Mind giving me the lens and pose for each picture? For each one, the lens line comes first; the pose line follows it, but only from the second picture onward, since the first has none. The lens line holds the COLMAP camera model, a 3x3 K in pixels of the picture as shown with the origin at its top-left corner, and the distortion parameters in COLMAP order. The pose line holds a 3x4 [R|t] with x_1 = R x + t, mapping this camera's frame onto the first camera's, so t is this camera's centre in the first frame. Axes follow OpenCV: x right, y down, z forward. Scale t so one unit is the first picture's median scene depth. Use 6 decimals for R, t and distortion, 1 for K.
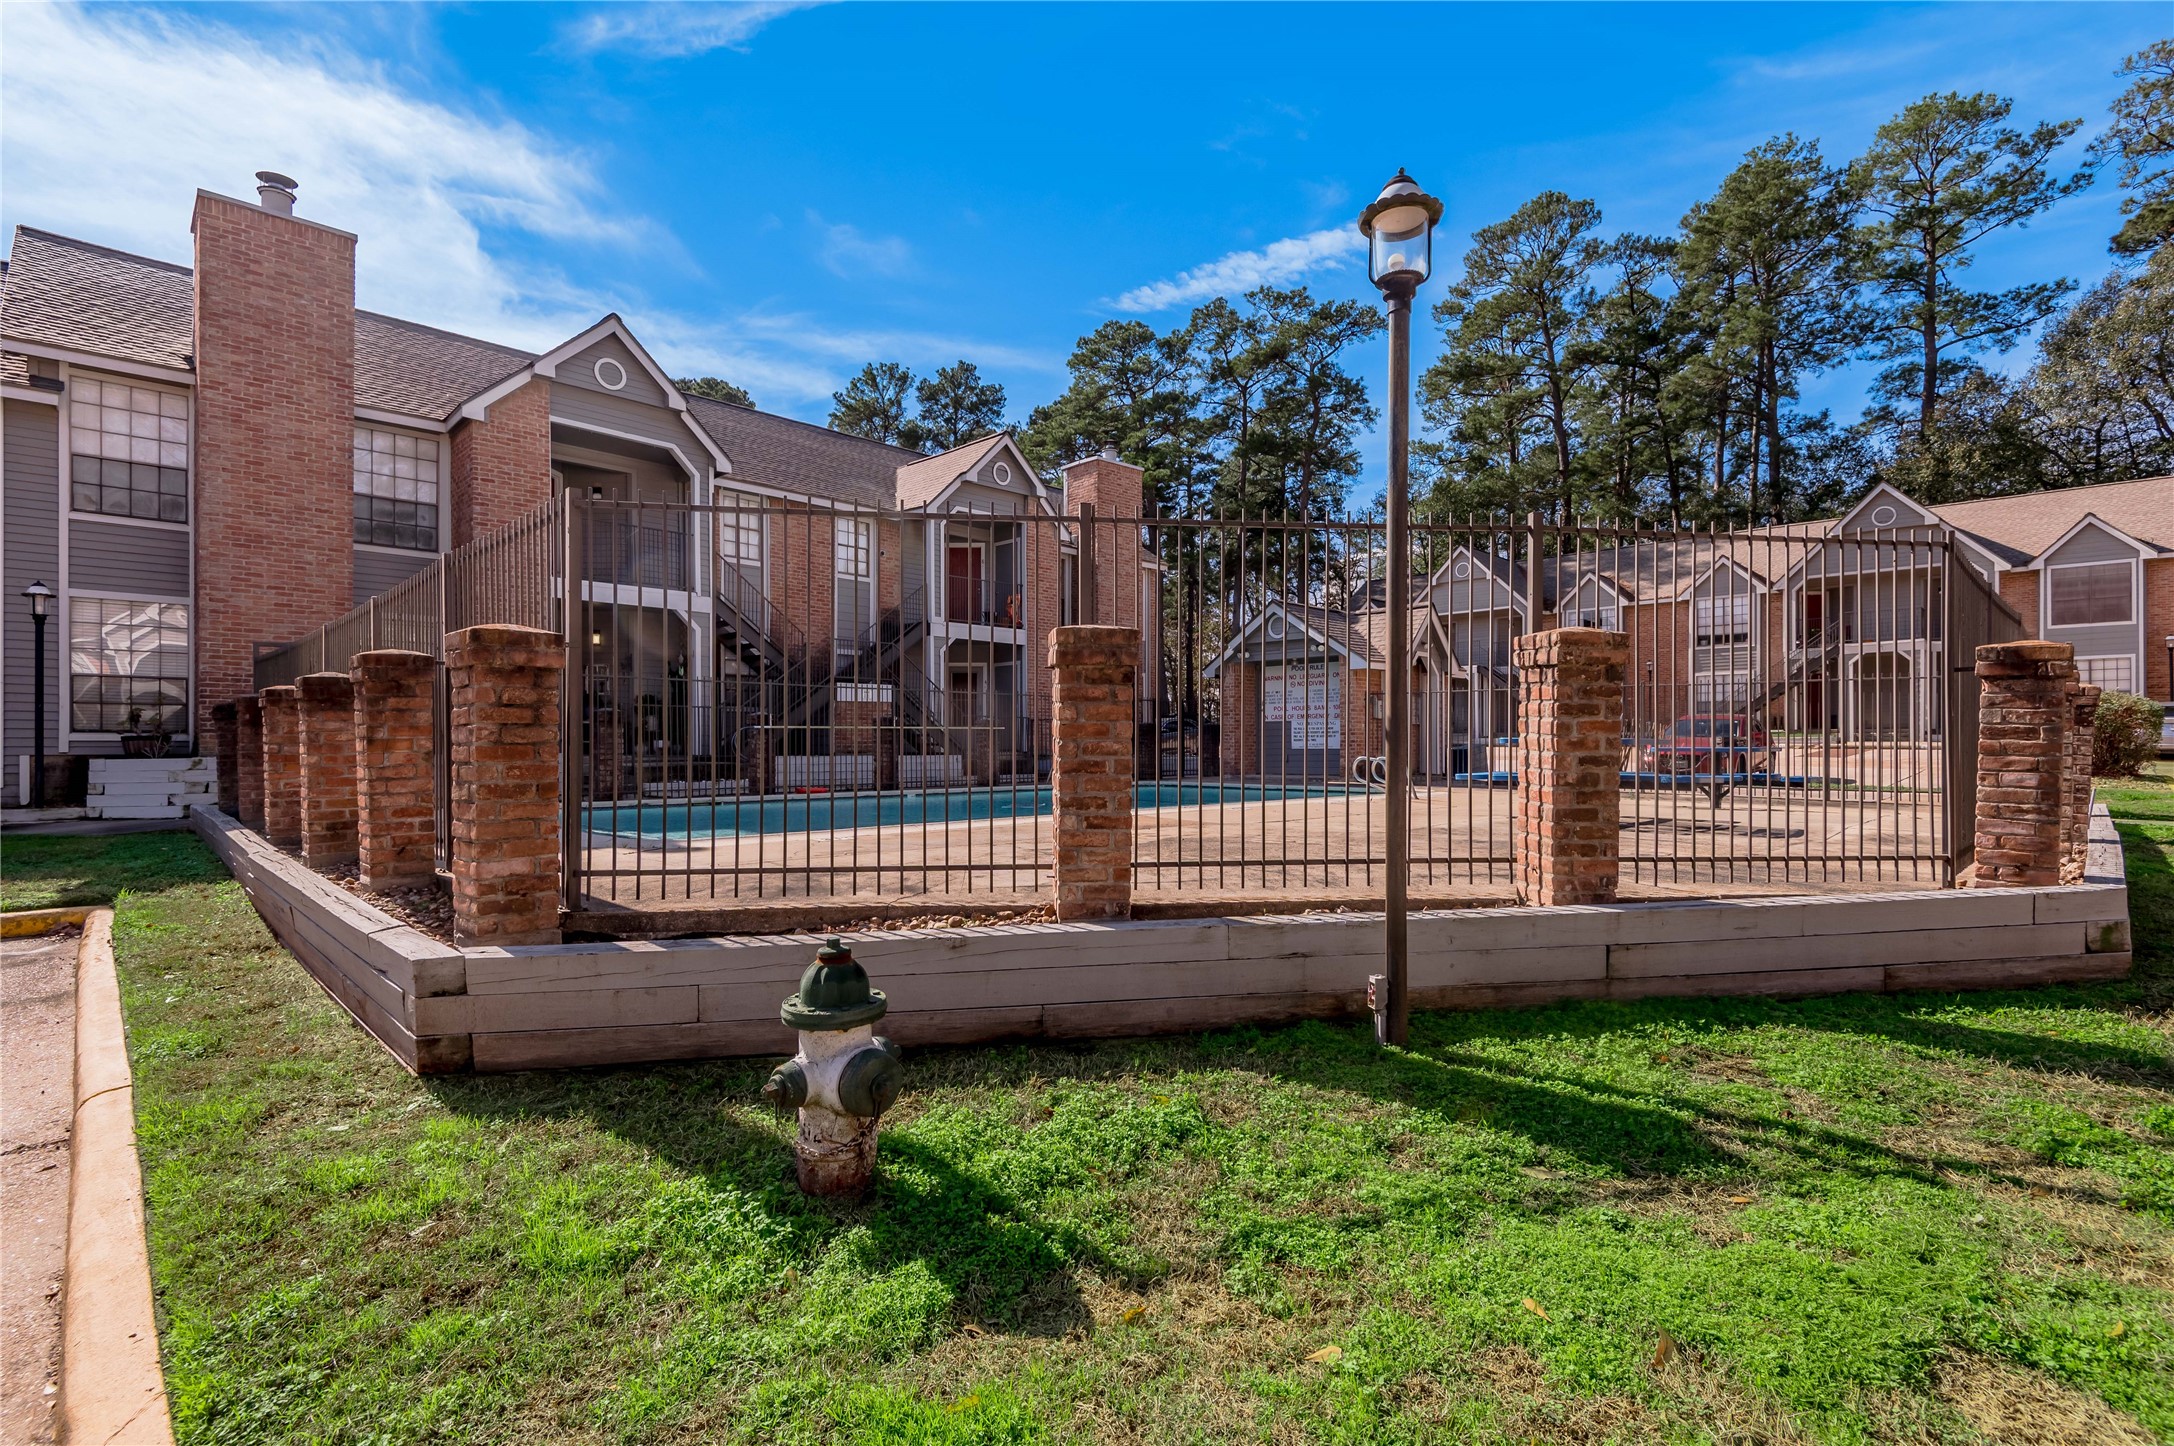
lens RADIAL K [[1007.8, 0, 1088.9], [0, 1007.8, 744.8], [0, 0, 1]] dist [0.018854, -0.014288]
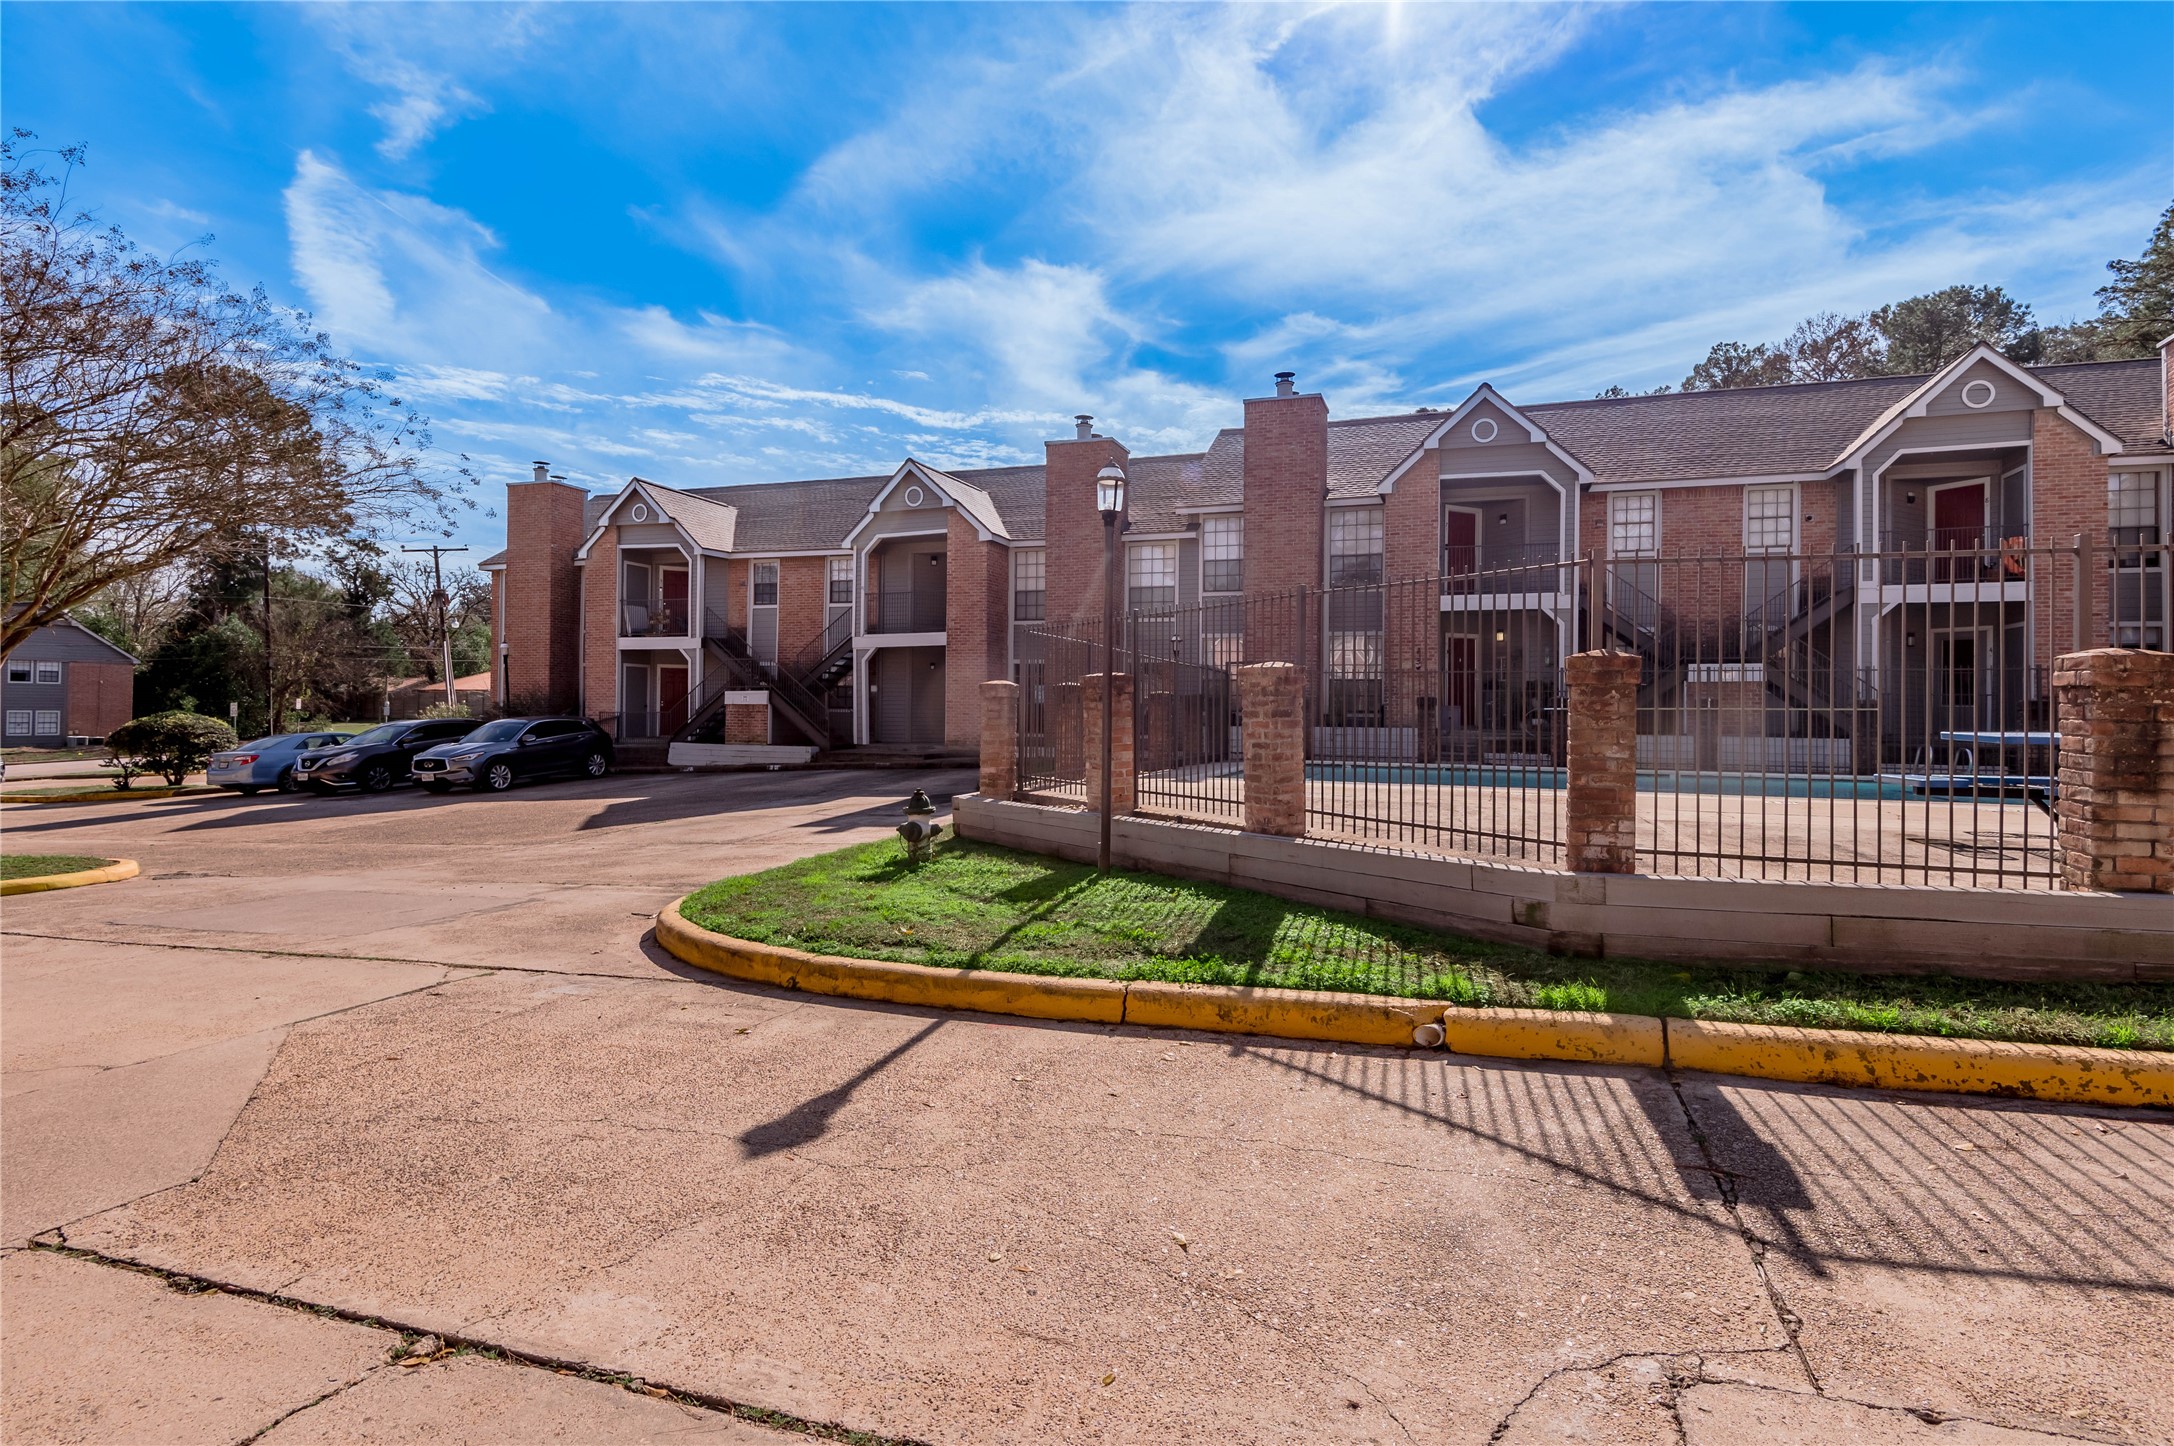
lens RADIAL K [[1007.8, 0, 1145.6], [0, 1007.8, 712.7], [0, 0, 1]] dist [0.018854, -0.014288]
pose [[0.481040, 0.005637, -0.876680, 0.548368], [-0.009062, 0.999958, 0.001458, -0.011398], [0.876652, 0.007243, 0.481071, 0.018334]]
